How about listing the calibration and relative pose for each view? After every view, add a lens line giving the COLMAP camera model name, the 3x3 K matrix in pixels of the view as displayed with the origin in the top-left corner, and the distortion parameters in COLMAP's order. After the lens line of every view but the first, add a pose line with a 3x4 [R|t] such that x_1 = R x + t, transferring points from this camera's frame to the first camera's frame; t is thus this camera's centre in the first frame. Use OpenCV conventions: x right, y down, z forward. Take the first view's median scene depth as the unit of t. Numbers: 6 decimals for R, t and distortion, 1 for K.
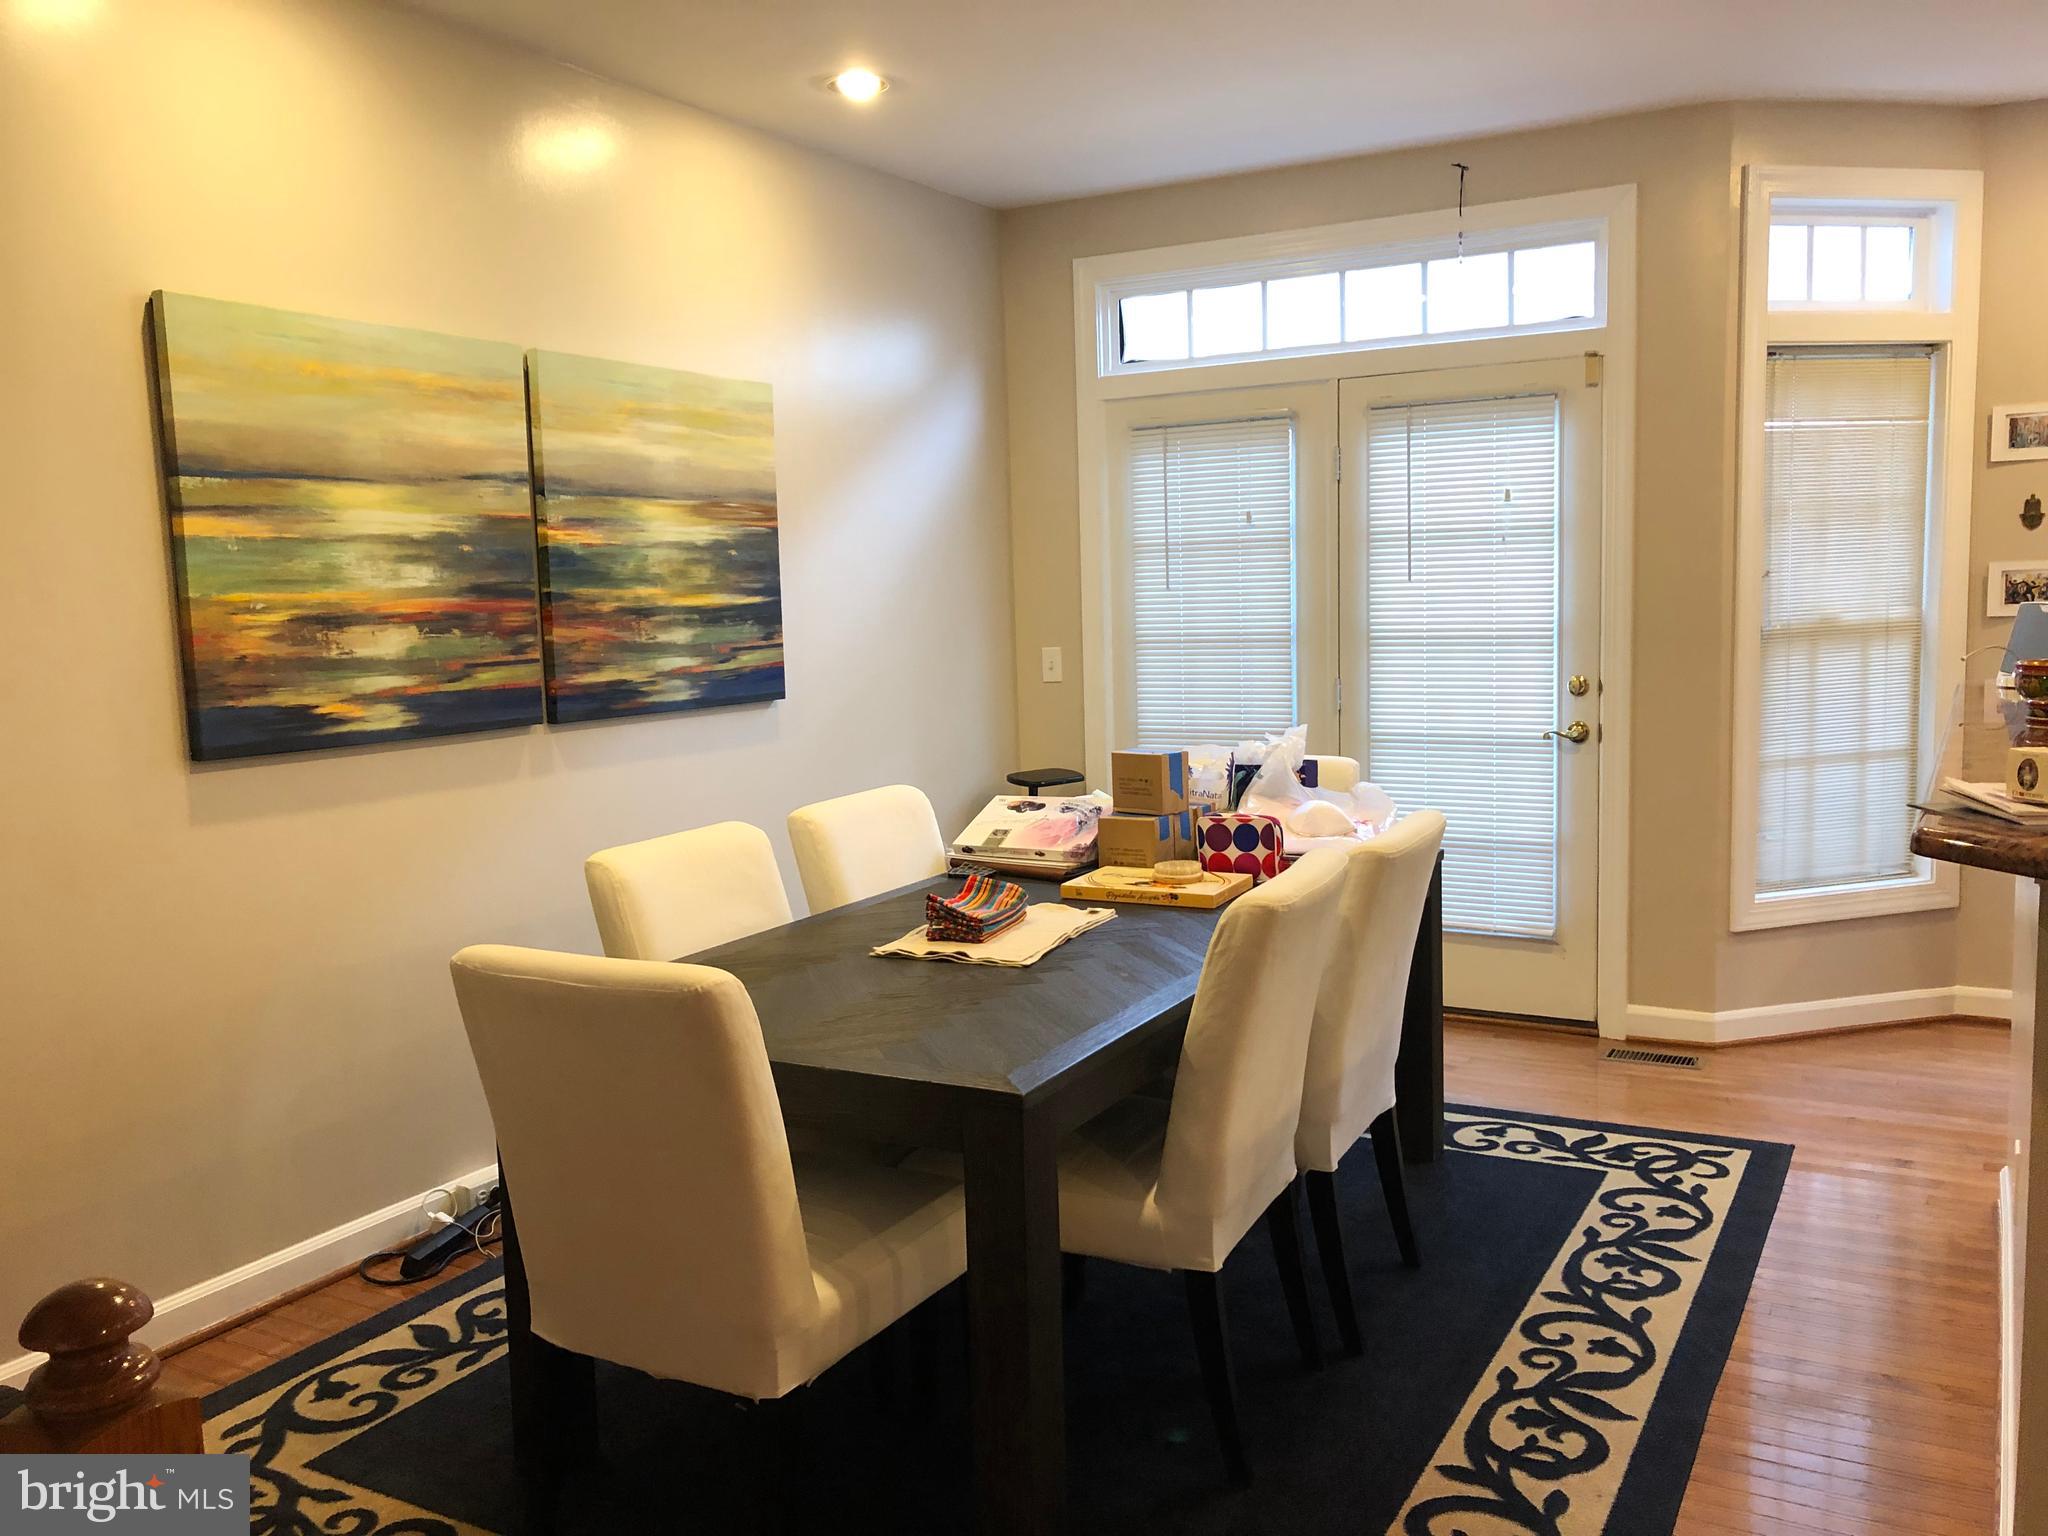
lens RADIAL K [[1663.0, 0, 1045.1], [0, 1663.0, 772.2], [0, 0, 1]] dist [0.020022, -0.017934]
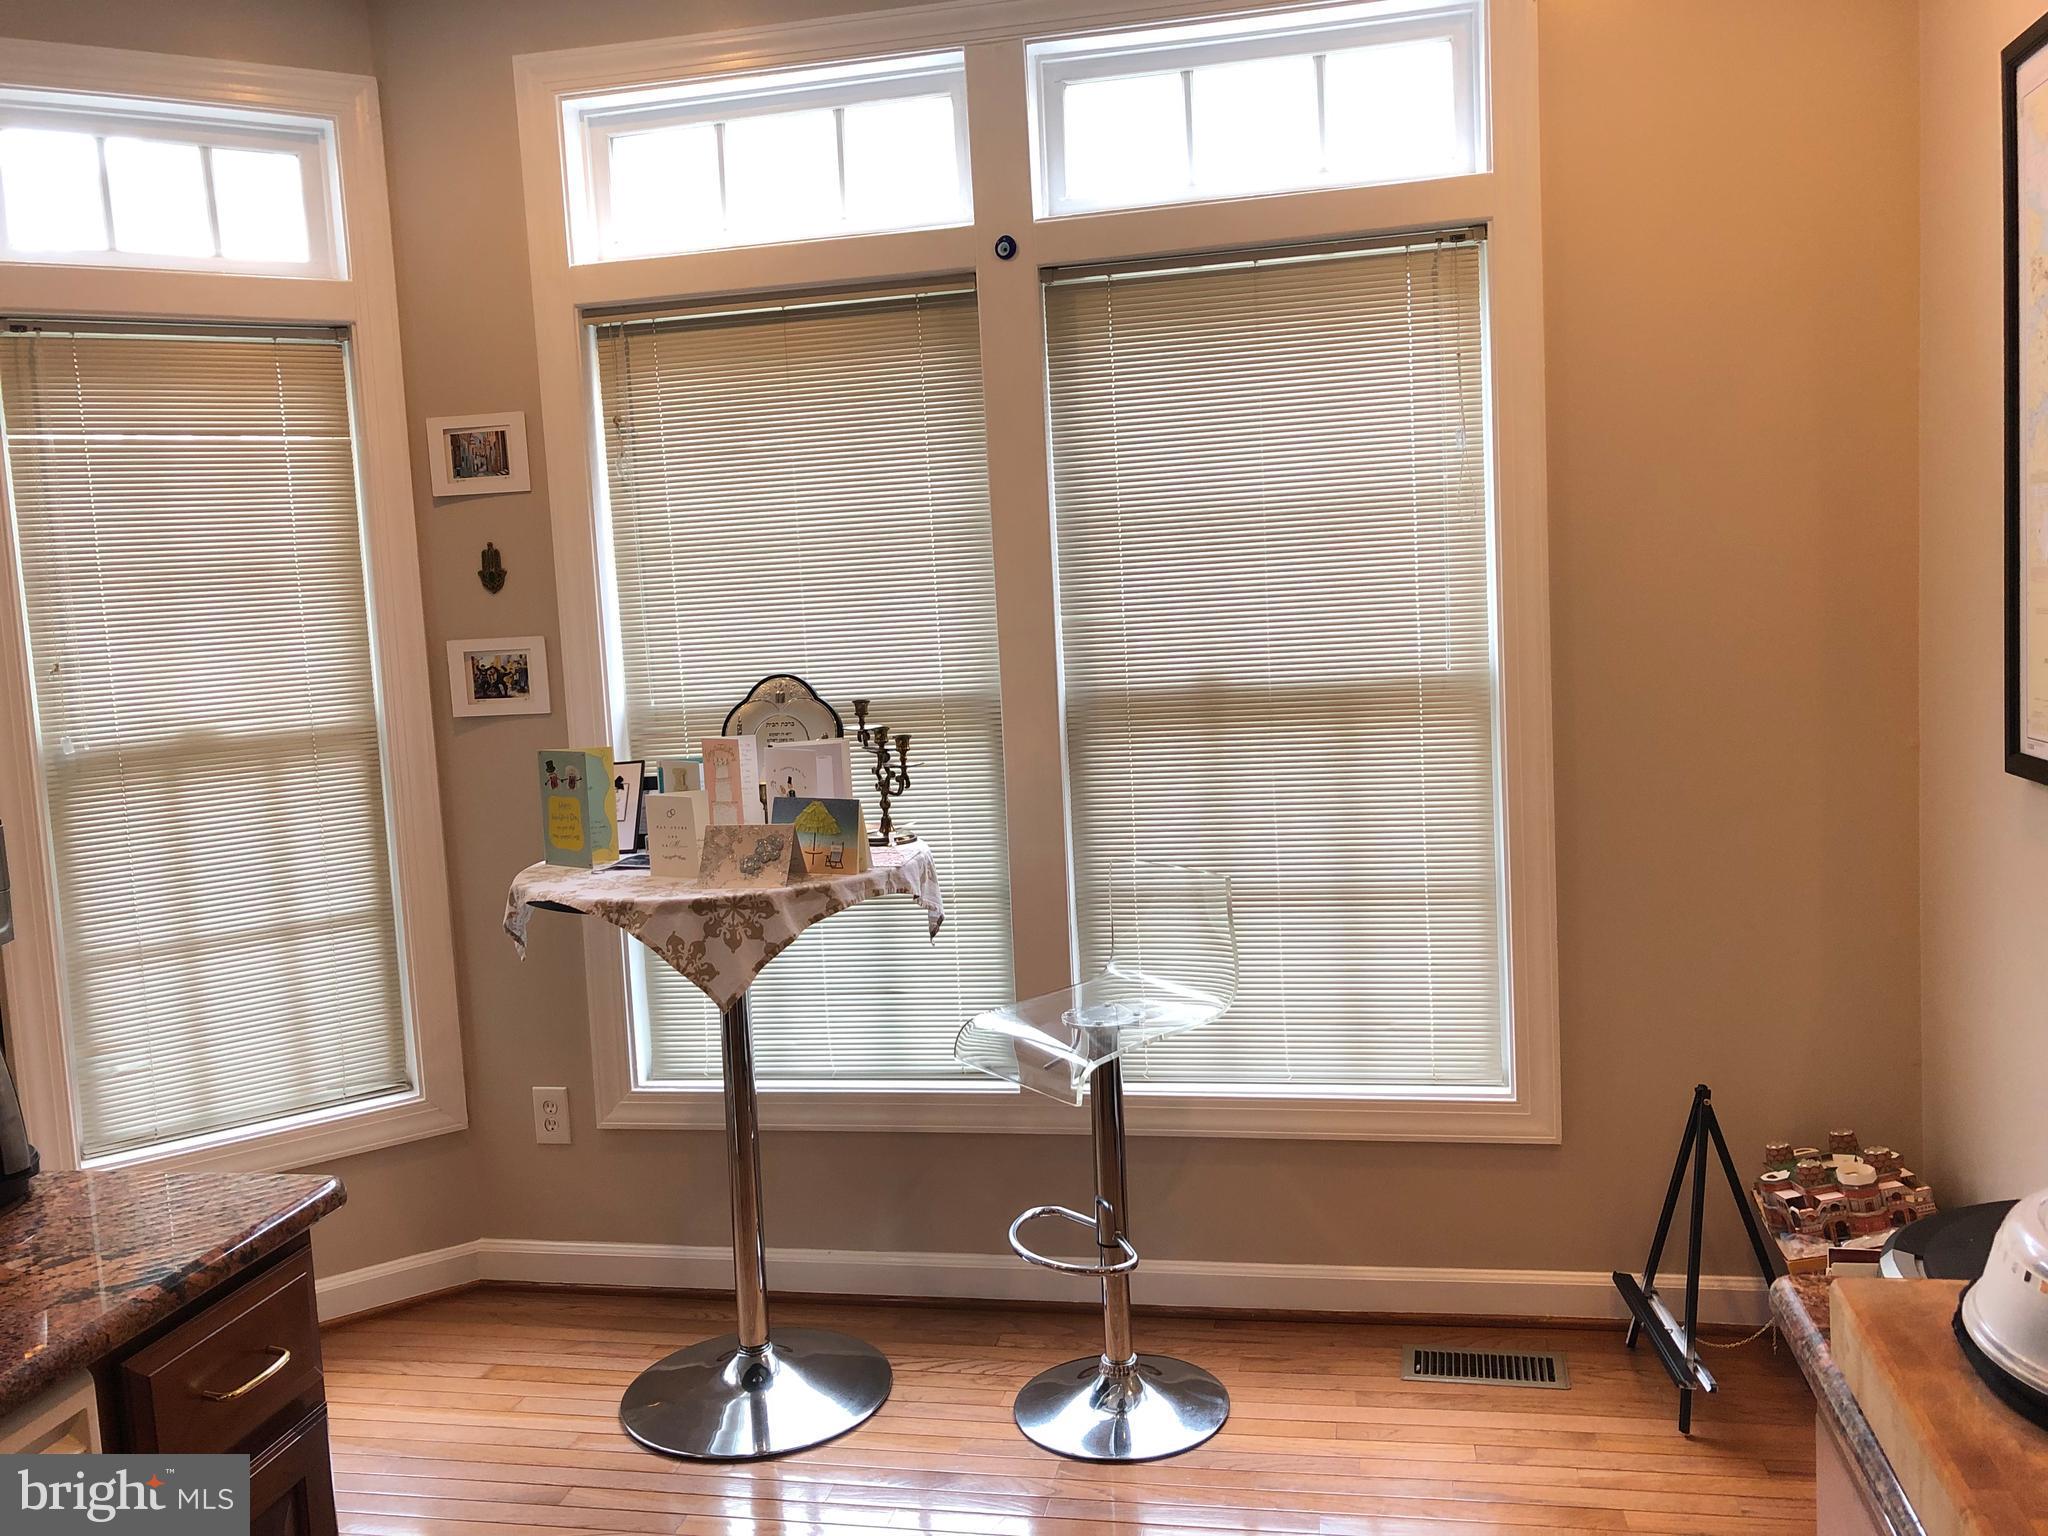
lens RADIAL K [[1663.0, 0, 1034.9], [0, 1663.0, 768.8], [0, 0, 1]] dist [0.020022, -0.017934]
pose [[0.948608, -0.051286, 0.312270, 0.580828], [0.055578, 0.998443, -0.004855, -0.055653], [-0.311534, 0.021961, 0.949981, 0.265884]]
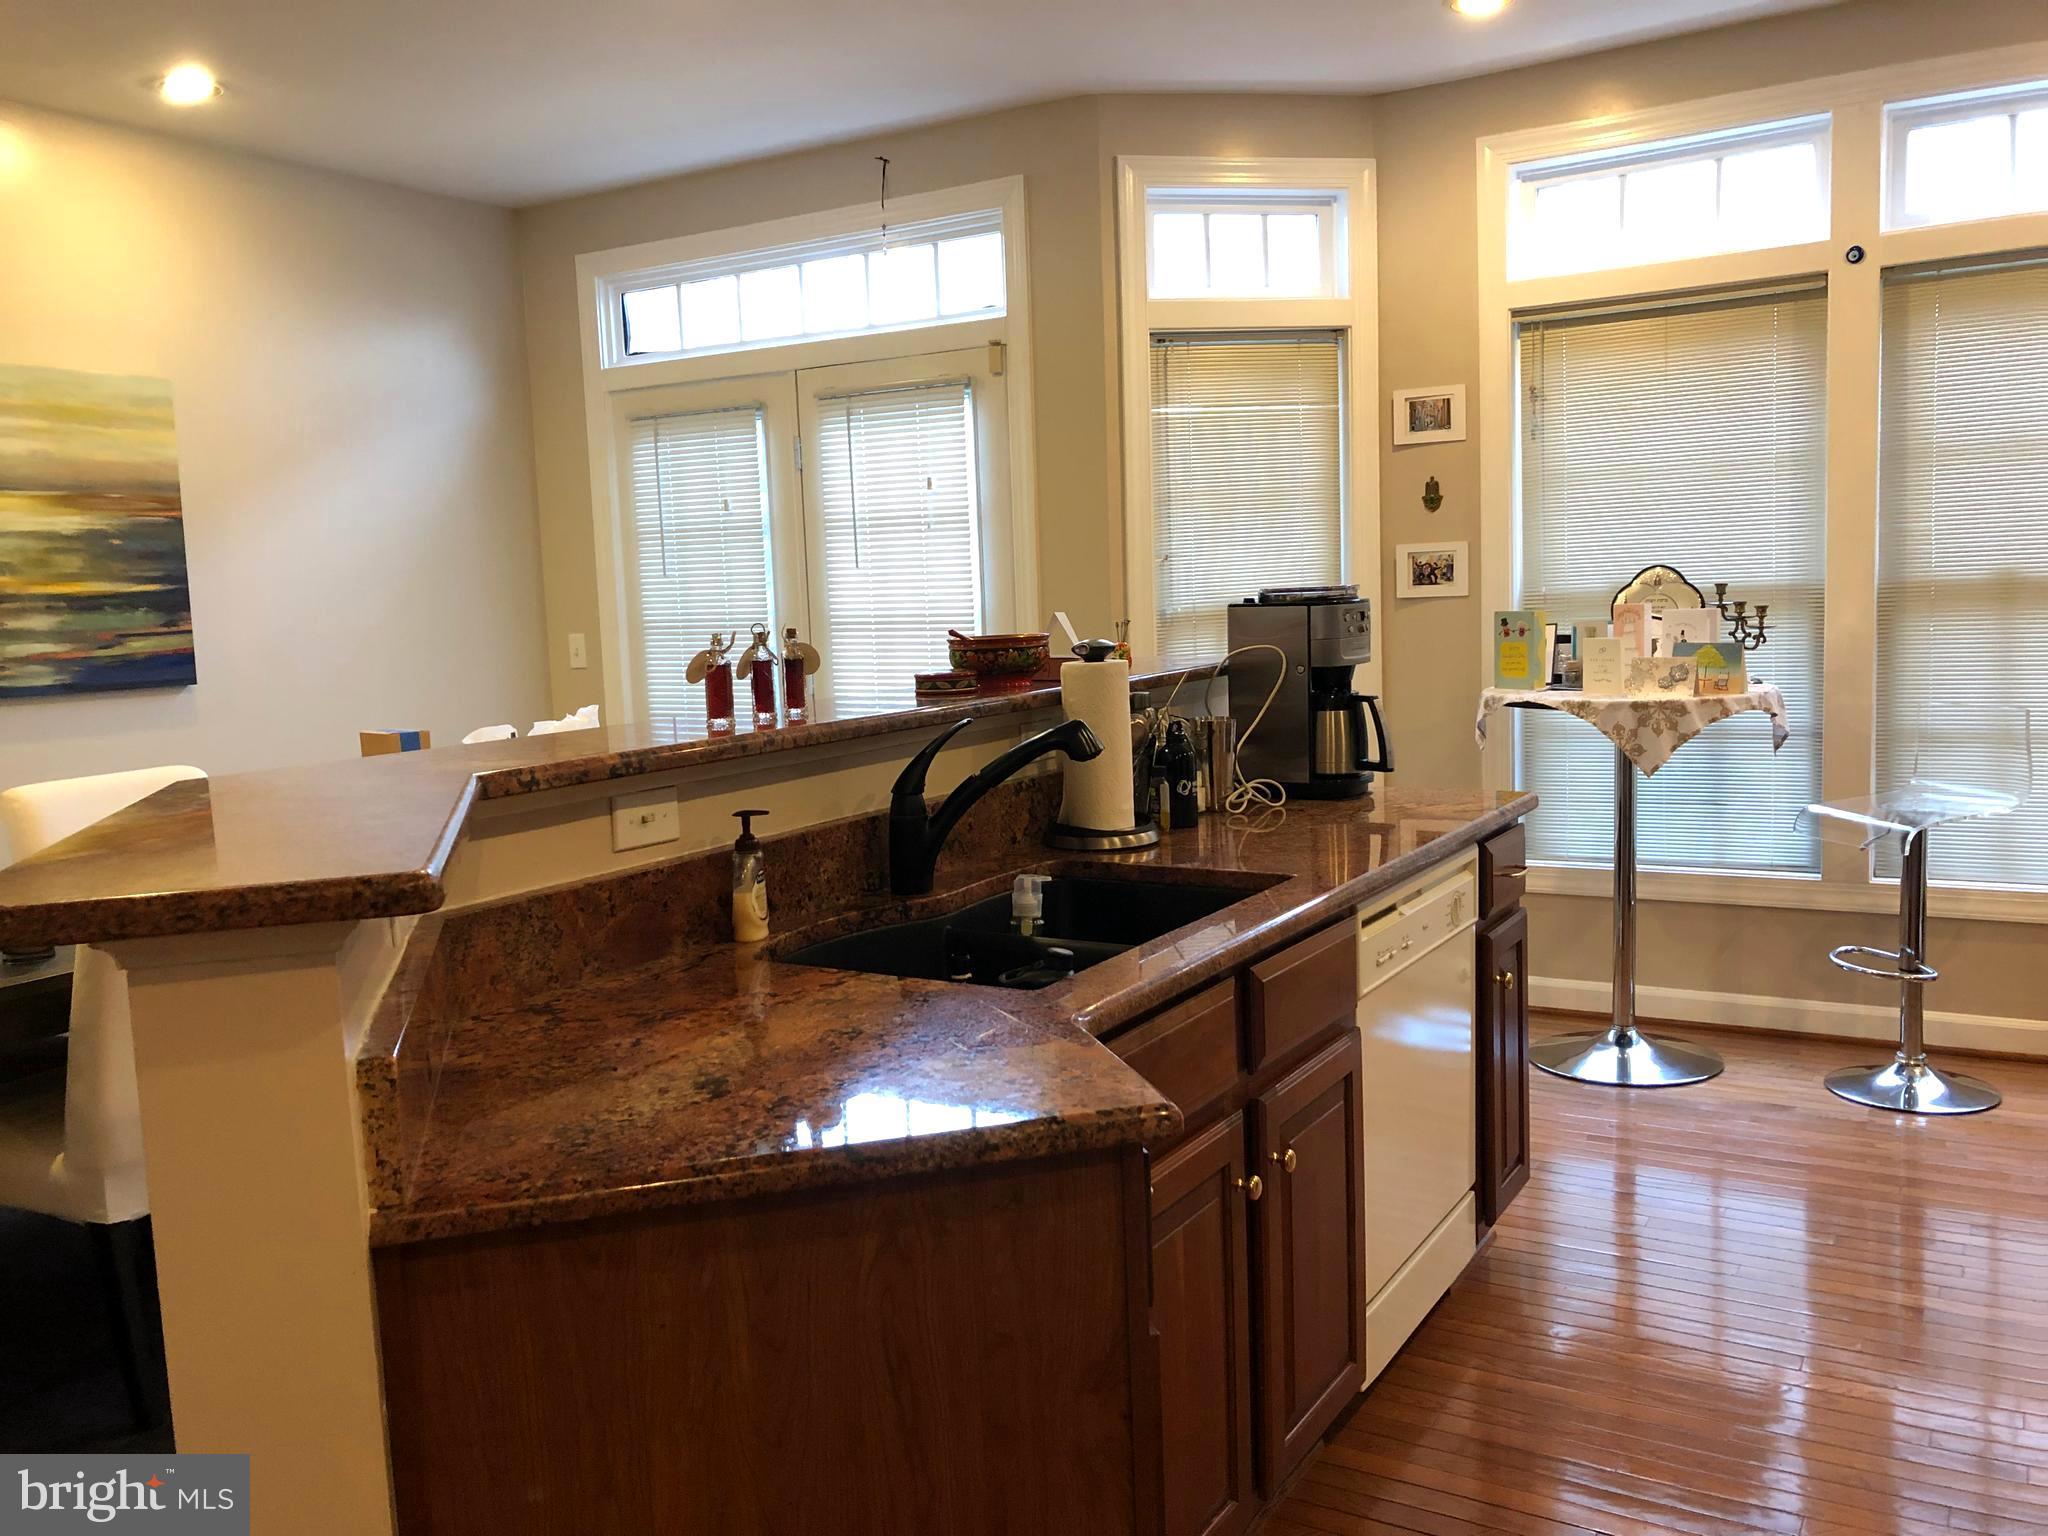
lens RADIAL K [[1663.0, 0, 1018.2], [0, 1663.0, 755.7], [0, 0, 1]] dist [0.020022, -0.017934]
pose [[0.999513, -0.003196, -0.031052, 0.368846], [0.003048, 0.999984, -0.004822, 0.006404], [0.031067, 0.004725, 0.999506, -0.014666]]
